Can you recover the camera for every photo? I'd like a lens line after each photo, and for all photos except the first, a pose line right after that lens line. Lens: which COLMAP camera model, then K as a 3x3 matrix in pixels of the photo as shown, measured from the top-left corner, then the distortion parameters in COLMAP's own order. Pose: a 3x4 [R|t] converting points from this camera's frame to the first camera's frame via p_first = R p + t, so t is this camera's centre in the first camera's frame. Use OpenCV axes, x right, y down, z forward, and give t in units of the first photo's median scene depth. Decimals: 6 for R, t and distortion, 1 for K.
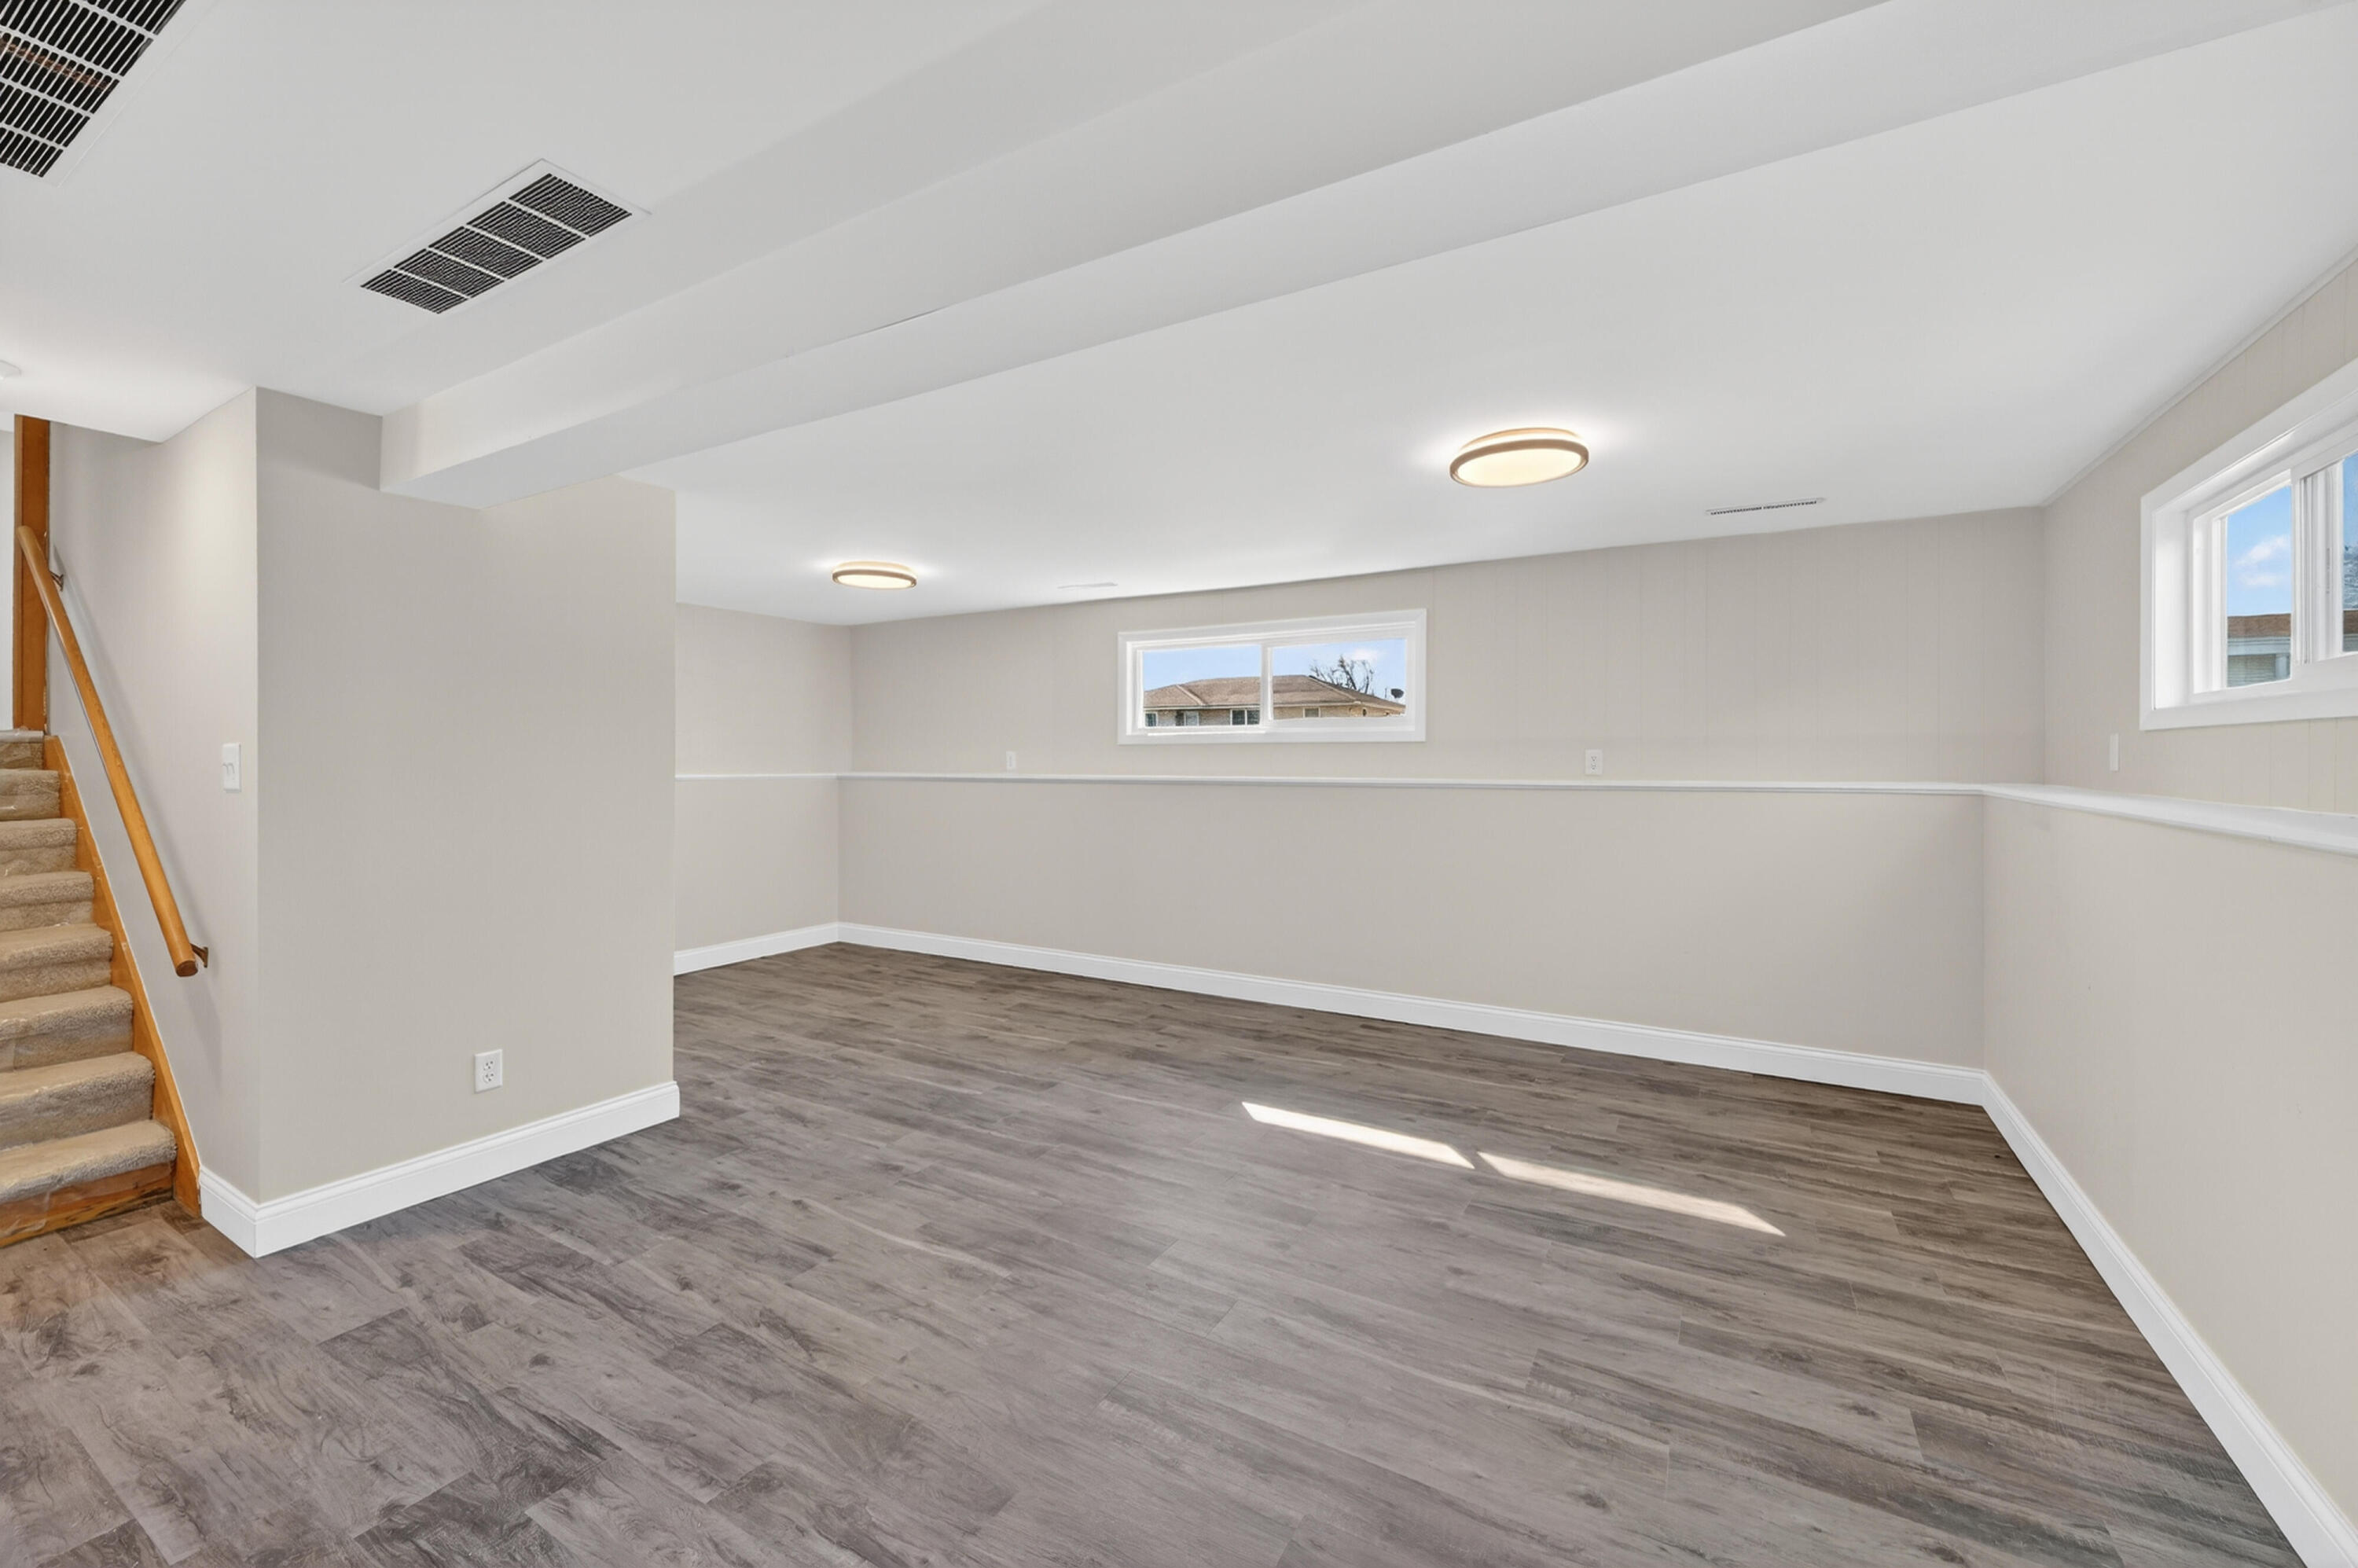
lens RADIAL K [[943.5, 0, 1178.4], [0, 943.5, 771.9], [0, 0, 1]] dist [-0.001314, -0.000021]
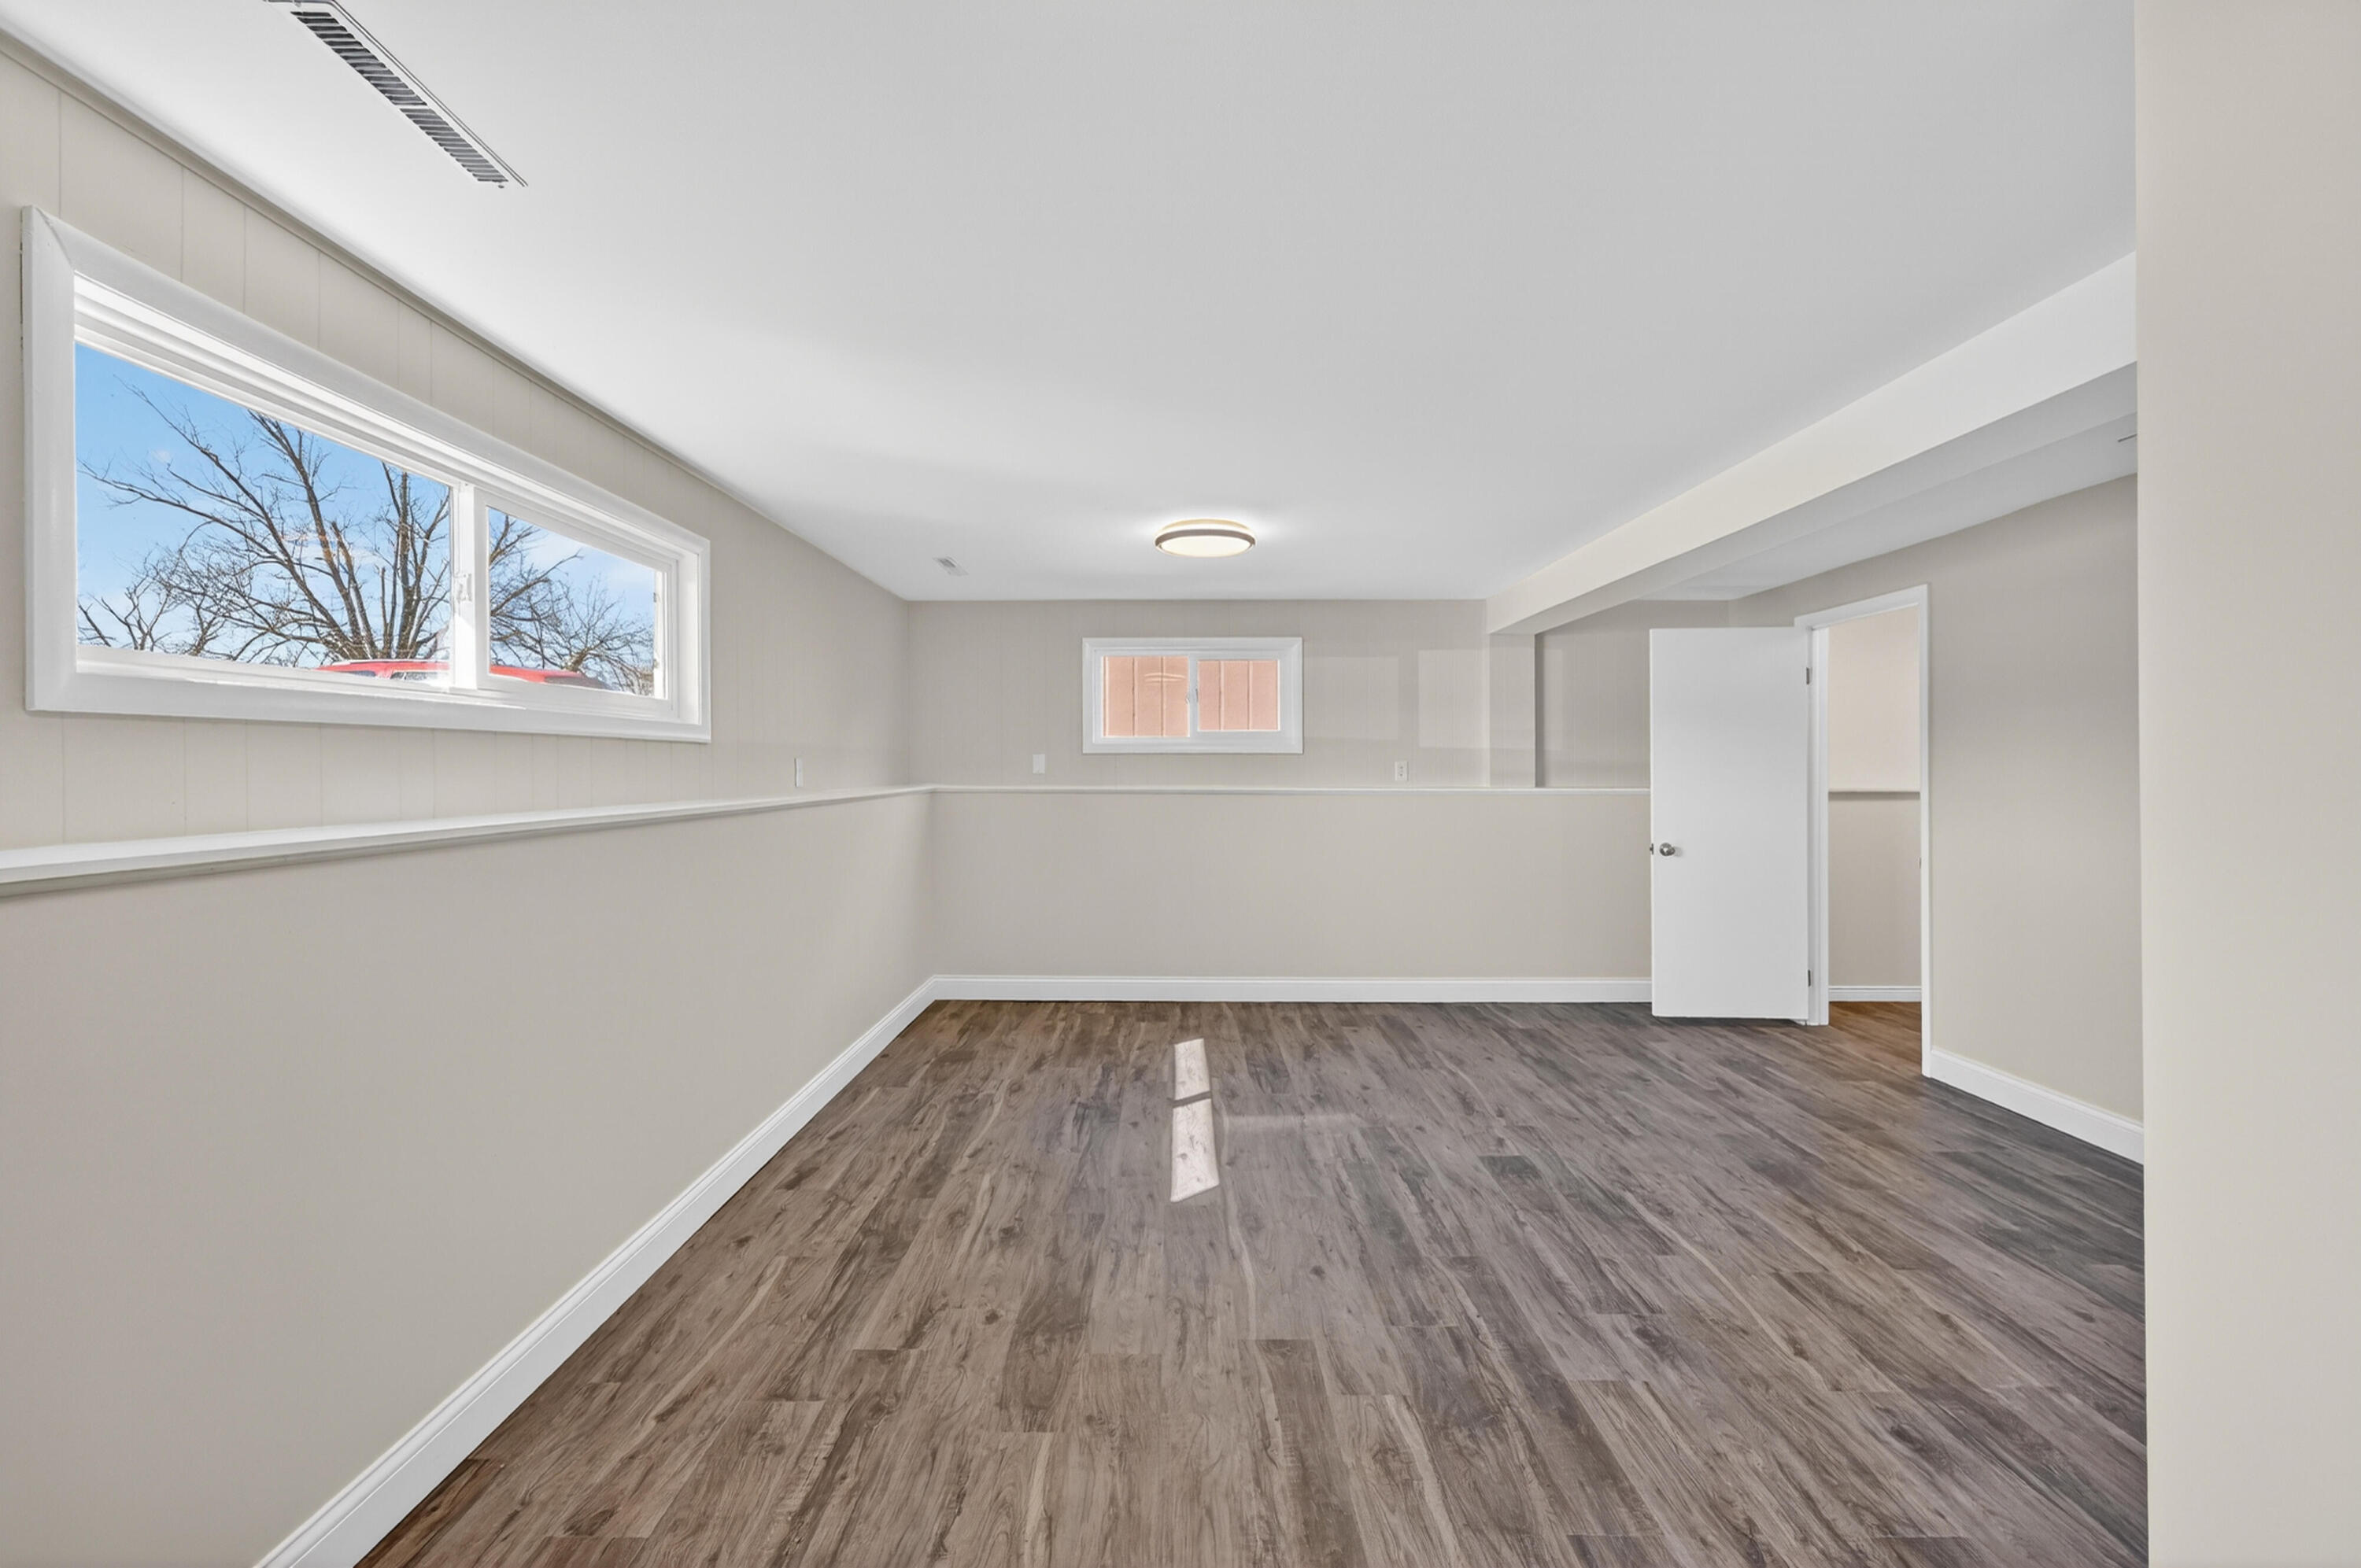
lens RADIAL K [[944.6, 0, 1179.9], [0, 944.6, 771.9], [0, 0, 1]] dist [-0.001314, -0.000021]
pose [[-0.505173, -0.004789, 0.863005, -0.744650], [0.013597, 0.999816, 0.013507, -0.024568], [-0.862911, 0.018558, -0.505015, 1.671986]]
